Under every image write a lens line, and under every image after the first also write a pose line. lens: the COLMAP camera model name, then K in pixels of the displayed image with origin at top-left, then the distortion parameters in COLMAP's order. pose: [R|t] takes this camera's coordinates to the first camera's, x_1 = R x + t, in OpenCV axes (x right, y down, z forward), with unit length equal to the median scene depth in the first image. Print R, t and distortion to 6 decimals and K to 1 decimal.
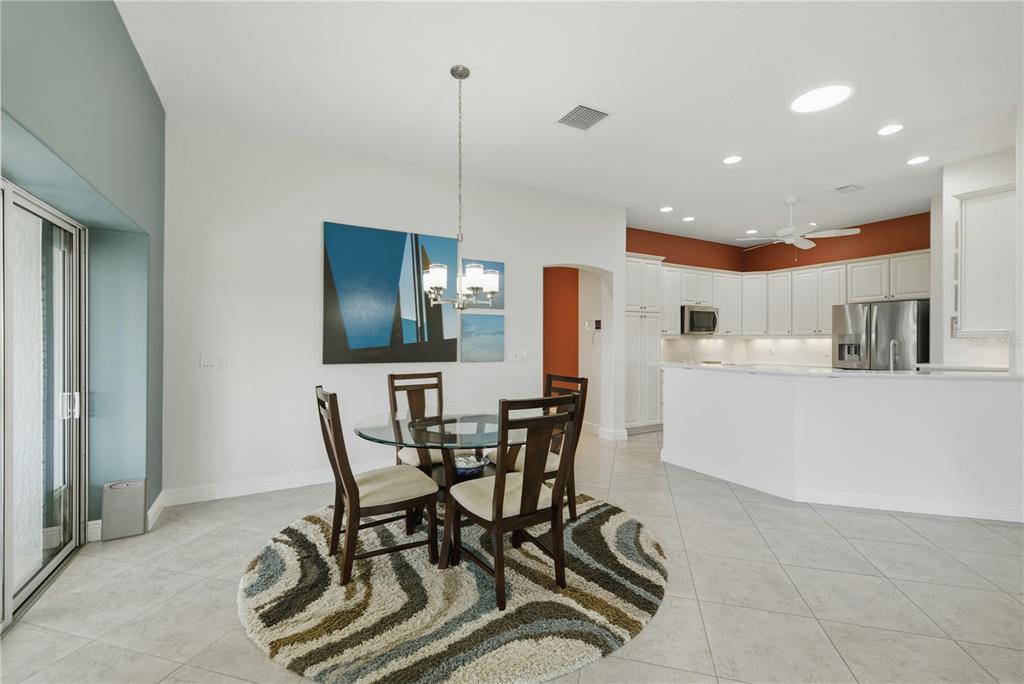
lens RADIAL K [[427.7, 0, 512.0], [0, 427.7, 342.0], [0, 0, 1]] dist [0.003795, 0.000187]
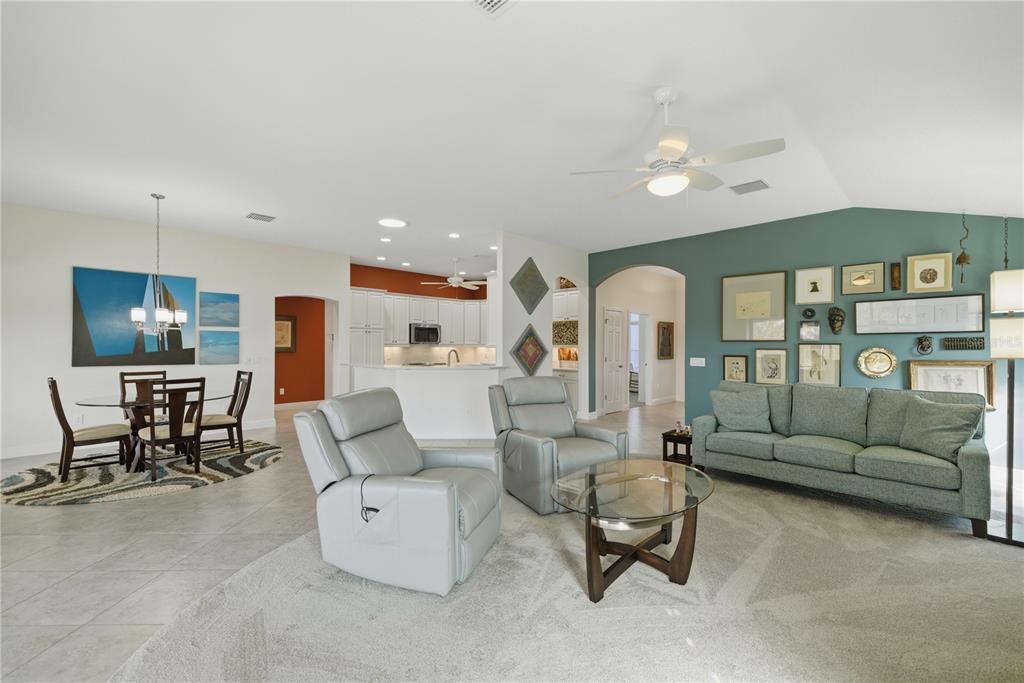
lens RADIAL K [[436.9, 0, 512.0], [0, 436.9, 341.5], [0, 0, 1]] dist [0.001647, 0.000297]
pose [[0.957960, 0.002585, 0.286891, 0.479706], [0.001118, 0.999918, -0.012744, -0.010933], [-0.286901, 0.012529, 0.957878, -0.715810]]
